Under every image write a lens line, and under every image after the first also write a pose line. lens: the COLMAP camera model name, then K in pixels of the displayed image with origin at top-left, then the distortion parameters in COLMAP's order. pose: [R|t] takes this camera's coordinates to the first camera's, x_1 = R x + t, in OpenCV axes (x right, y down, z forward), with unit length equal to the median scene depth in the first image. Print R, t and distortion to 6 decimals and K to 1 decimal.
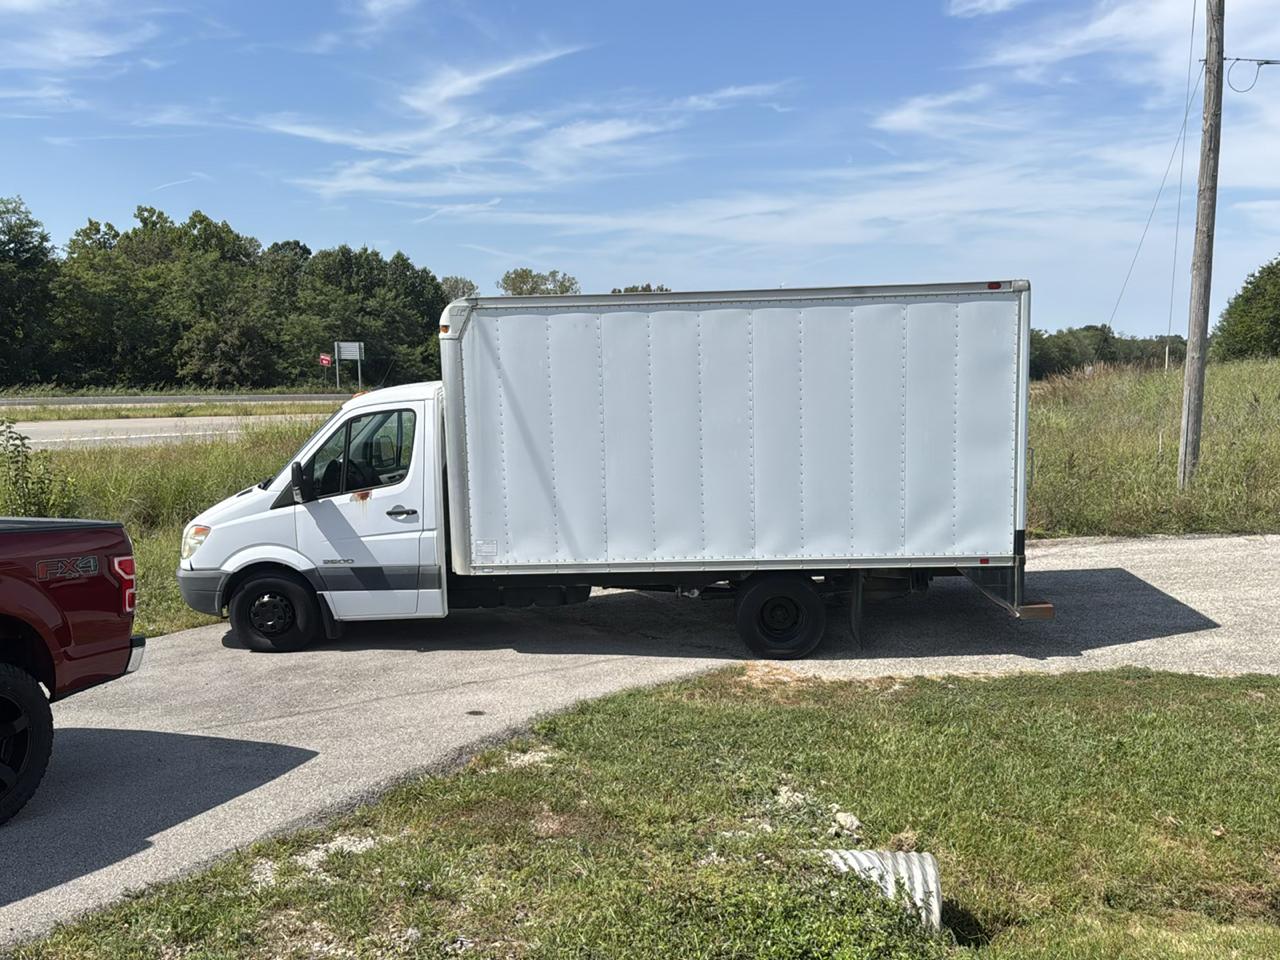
lens RADIAL K [[1131.7, 0, 632.4], [0, 1131.7, 478.2], [0, 0, 1]] dist [0.087780, 0.000385]
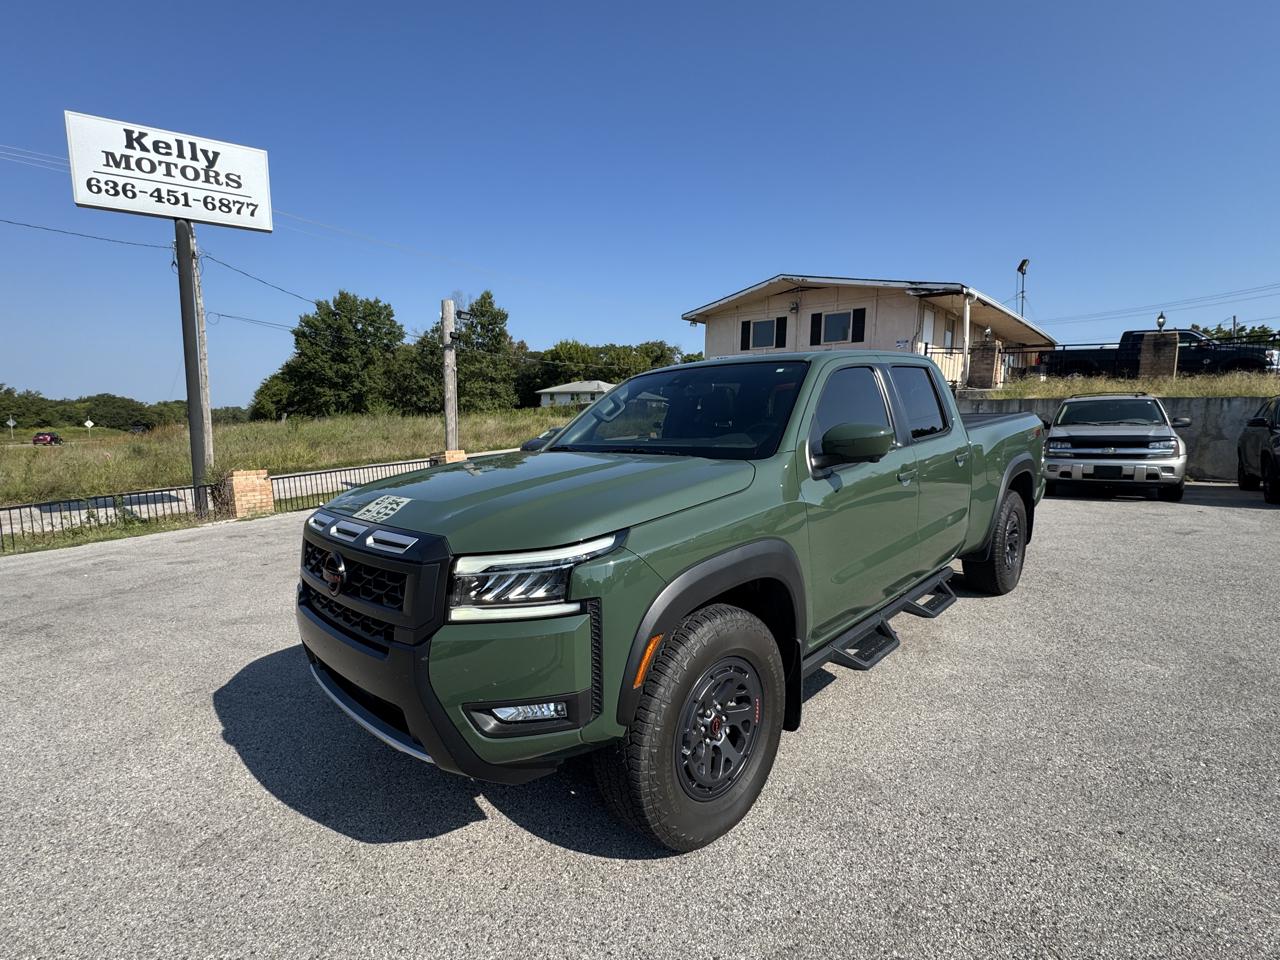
lens RADIAL K [[625.4, 0, 647.0], [0, 625.4, 479.8], [0, 0, 1]] dist [-0.005291, -0.000051]
pose [[0.527605, -0.078496, 0.845855, -0.036893], [0.085439, 0.995576, 0.039098, 0.010813], [-0.845182, 0.051641, 0.531977, -0.114684]]
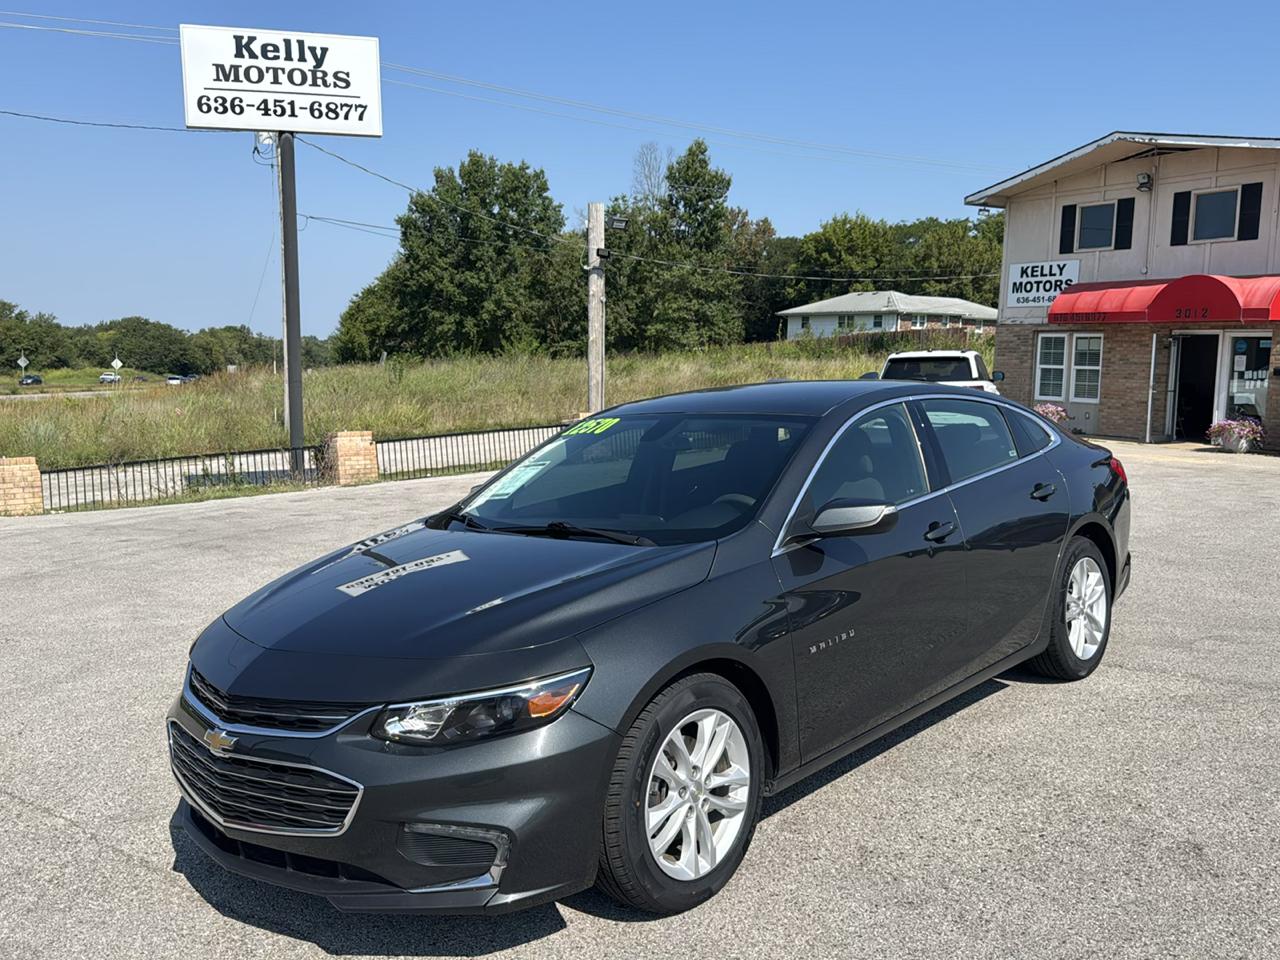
lens RADIAL K [[1165.5, 0, 637.0], [0, 1165.5, 491.0], [0, 0, 1]] dist [0.061885, -0.110359]
pose [[0.761974, -0.068375, 0.643987, -0.065016], [0.062402, 0.997535, 0.032078, 0.013799], [-0.644594, 0.015743, 0.764363, -0.164065]]
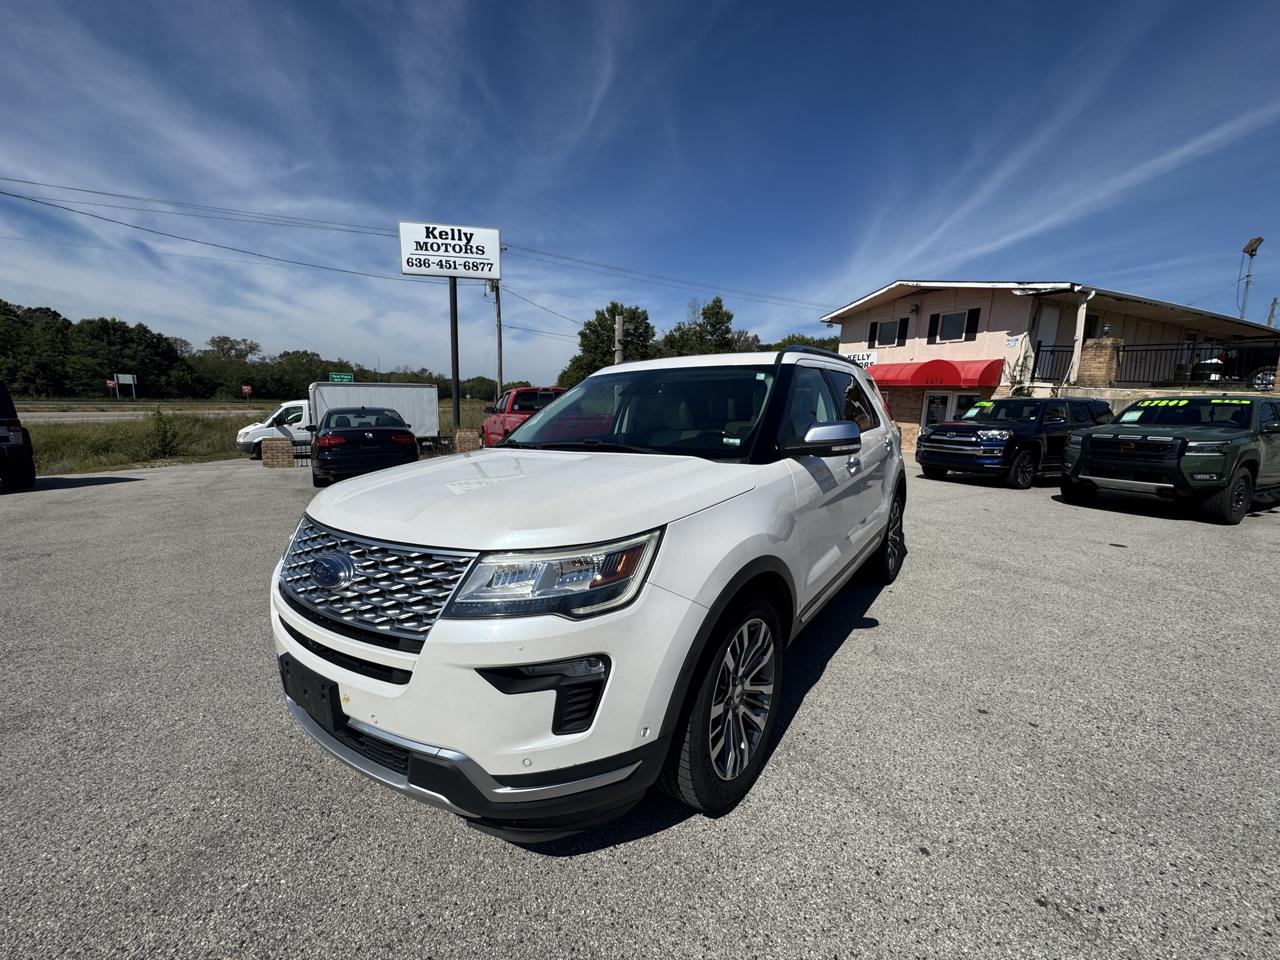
lens RADIAL K [[521.7, 0, 634.8], [0, 521.7, 483.7], [0, 0, 1]] dist [-0.003256, -0.000688]
pose [[0.835929, -0.061014, 0.545436, -0.024176], [0.023758, 0.996893, 0.075103, 0.013156], [-0.548324, -0.049822, 0.834781, -0.157026]]
